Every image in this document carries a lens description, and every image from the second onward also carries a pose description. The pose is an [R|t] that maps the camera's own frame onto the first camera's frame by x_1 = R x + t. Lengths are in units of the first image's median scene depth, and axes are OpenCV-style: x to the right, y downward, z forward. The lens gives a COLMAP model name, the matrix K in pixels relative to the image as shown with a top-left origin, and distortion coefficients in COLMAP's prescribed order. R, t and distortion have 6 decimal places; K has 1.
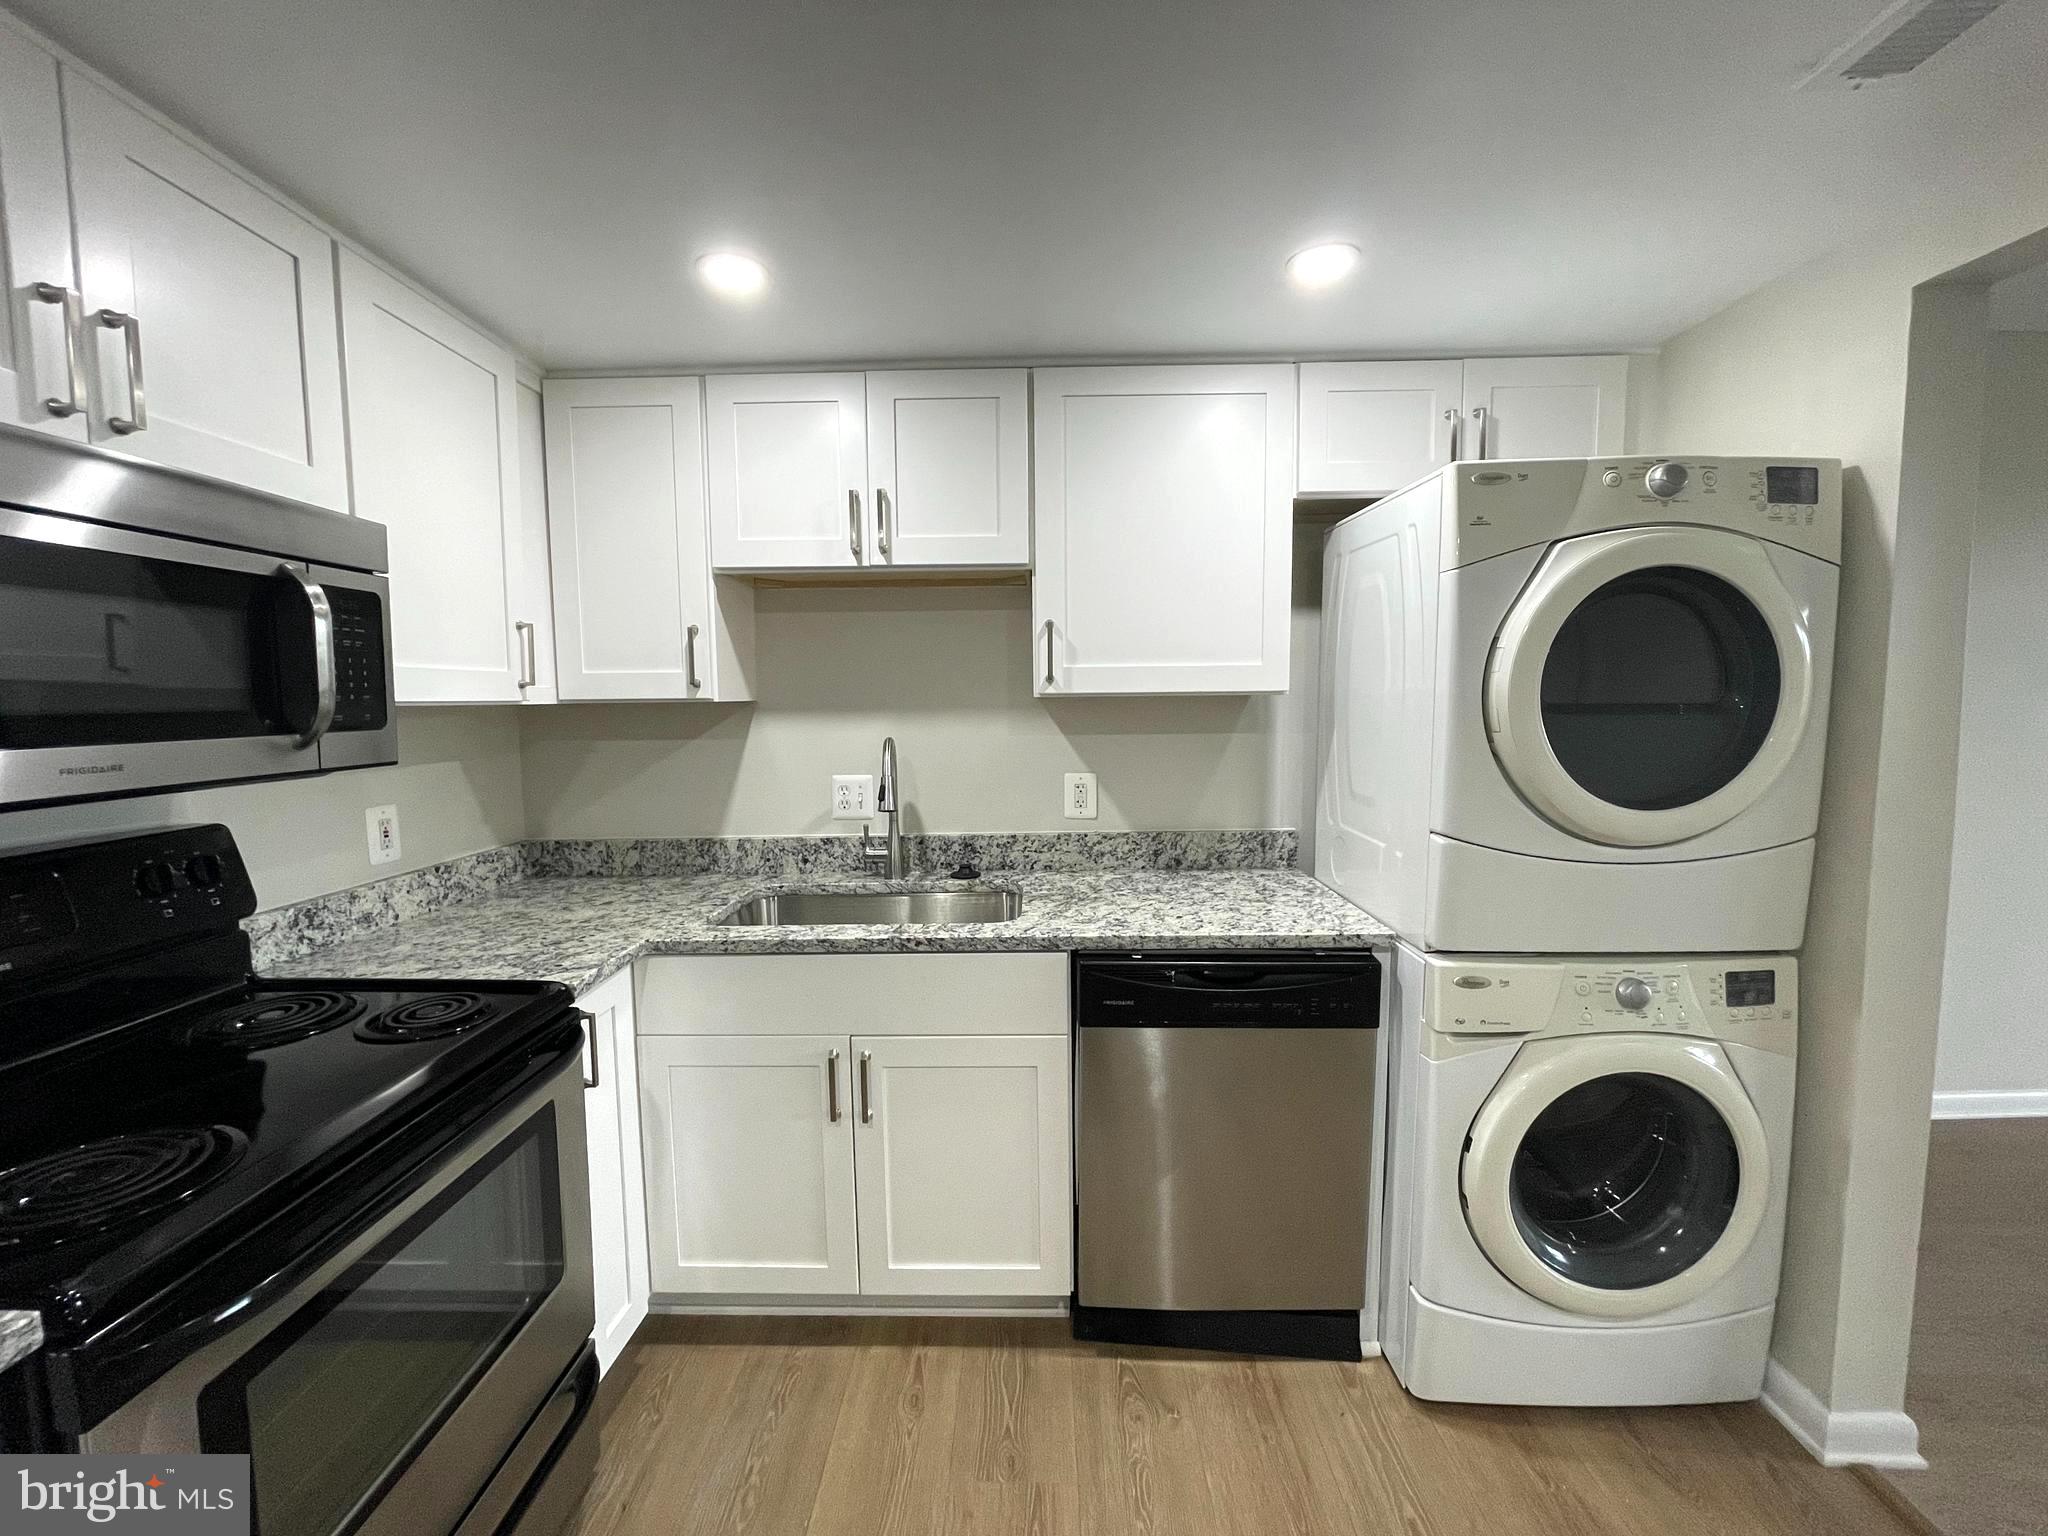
lens RADIAL K [[819.9, 0, 1024.3], [0, 819.9, 764.5], [0, 0, 1]] dist [-0.001813, 0.000238]
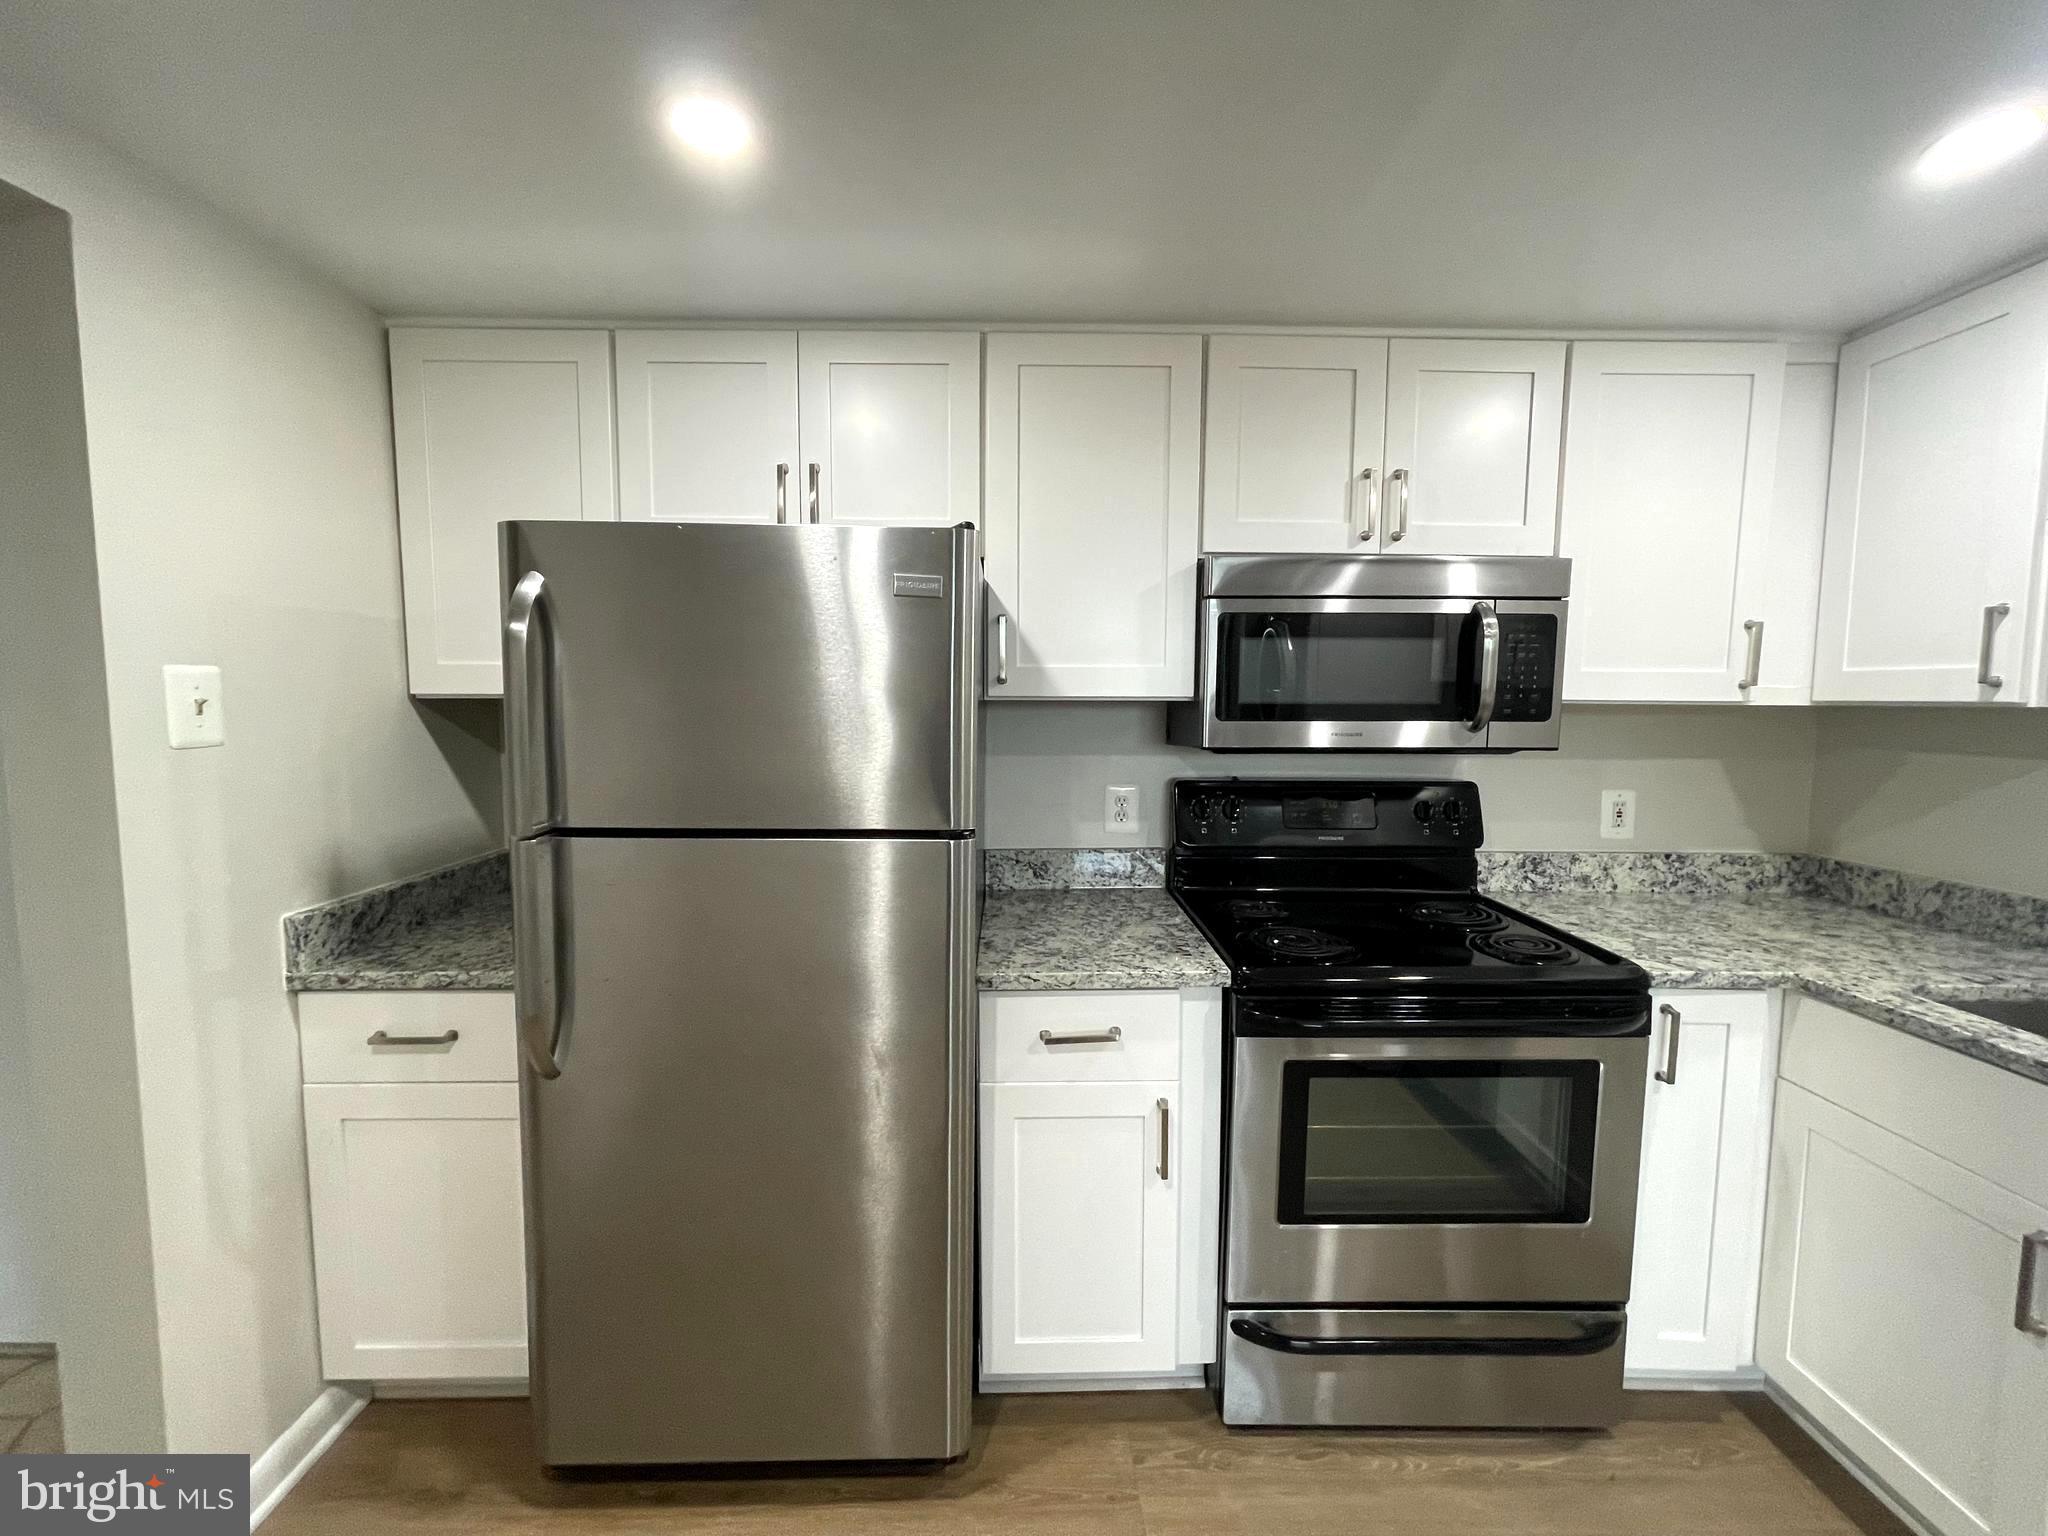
lens RADIAL K [[819.9, 0, 1024.3], [0, 819.9, 764.5], [0, 0, 1]] dist [-0.001813, 0.000238]
pose [[0.035984, 0.091226, -0.995180, 0.352356], [-0.088957, 0.992164, 0.087733, -0.012548], [0.995385, 0.085371, 0.043818, 0.110944]]
